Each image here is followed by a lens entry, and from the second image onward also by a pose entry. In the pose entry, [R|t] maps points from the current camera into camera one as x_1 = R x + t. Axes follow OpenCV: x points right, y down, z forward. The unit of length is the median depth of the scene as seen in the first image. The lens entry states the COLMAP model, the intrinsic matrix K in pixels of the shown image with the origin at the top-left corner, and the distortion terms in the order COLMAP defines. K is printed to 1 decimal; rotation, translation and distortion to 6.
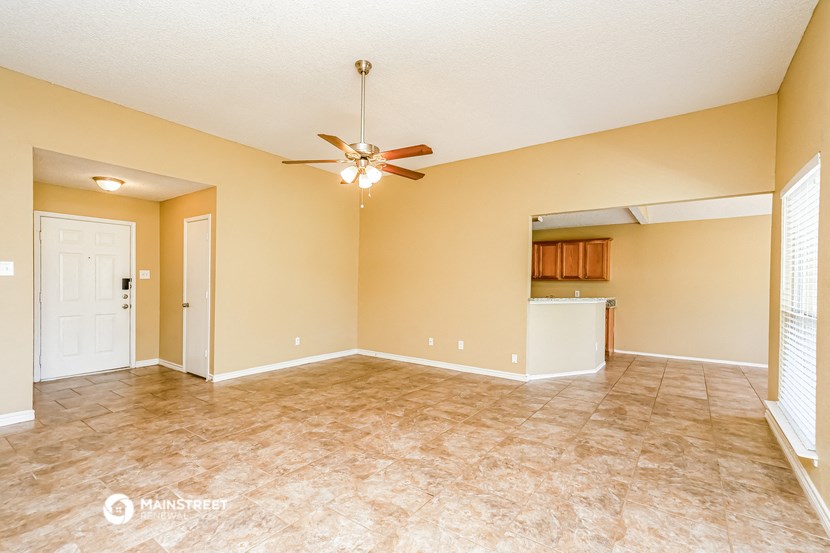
lens RADIAL K [[380.9, 0, 415.0], [0, 380.9, 276.5], [0, 0, 1]] dist [0.006609, 0.000984]
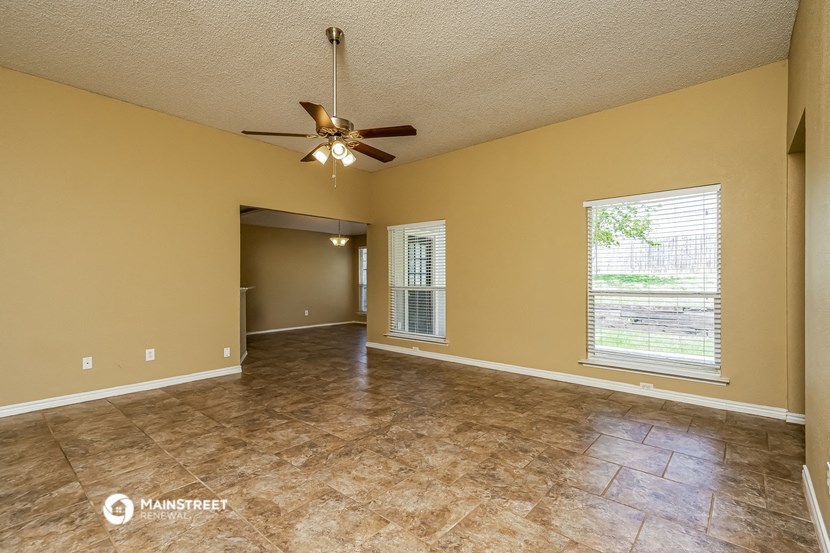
lens RADIAL K [[380.9, 0, 415.0], [0, 380.9, 276.5], [0, 0, 1]] dist [0.006609, 0.000984]
pose [[0.081605, -0.006264, 0.996645, -0.985624], [-0.014978, 0.999860, 0.007511, 0.018788], [-0.996552, -0.015541, 0.081500, 0.697321]]
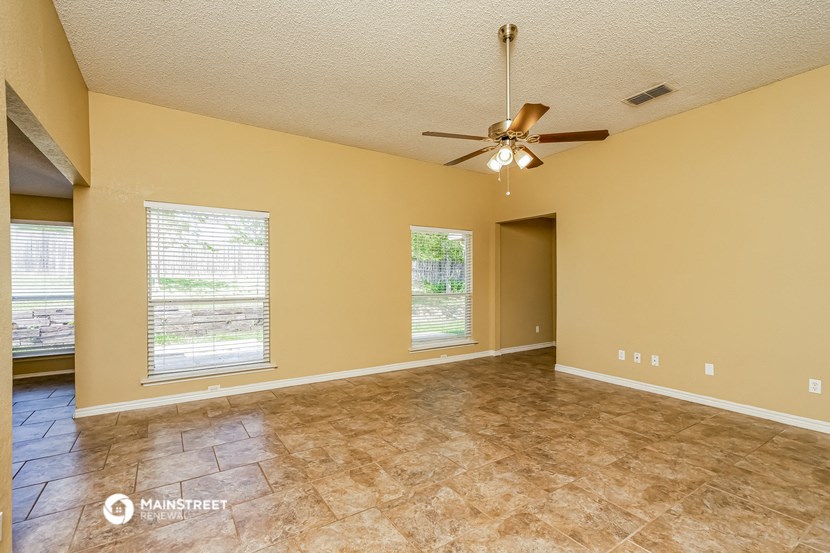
lens RADIAL K [[380.9, 0, 415.0], [0, 380.9, 276.5], [0, 0, 1]] dist [0.006609, 0.000984]
pose [[-0.935857, -0.006279, 0.352325, -0.234713], [-0.014537, 0.999678, -0.020798, 0.026343], [-0.352081, -0.024586, -0.935647, 1.787053]]
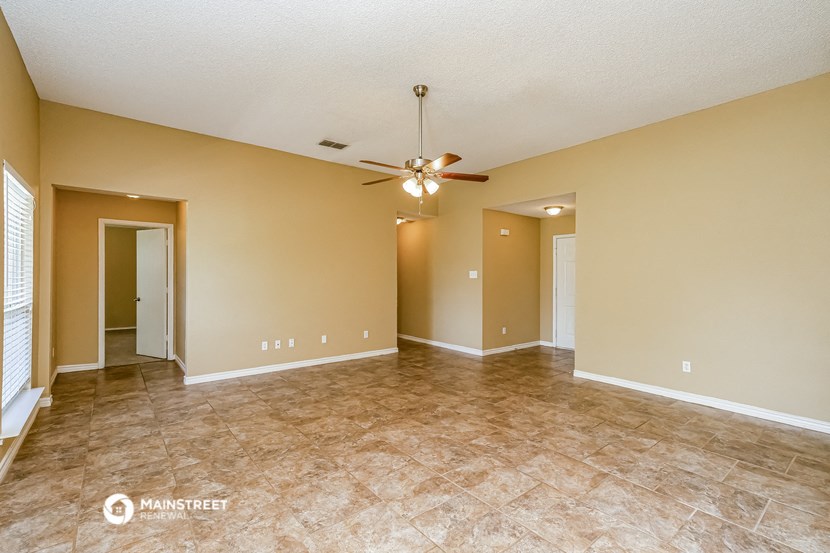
lens RADIAL K [[371.2, 0, 407.3], [0, 371.2, 279.2], [0, 0, 1]] dist [0.005103, 0.000398]
pose [[-0.273181, -0.005261, -0.961948, 0.866165], [0.007612, 0.999942, -0.007630, 0.013133], [0.961933, -0.009406, -0.273125, 1.196287]]
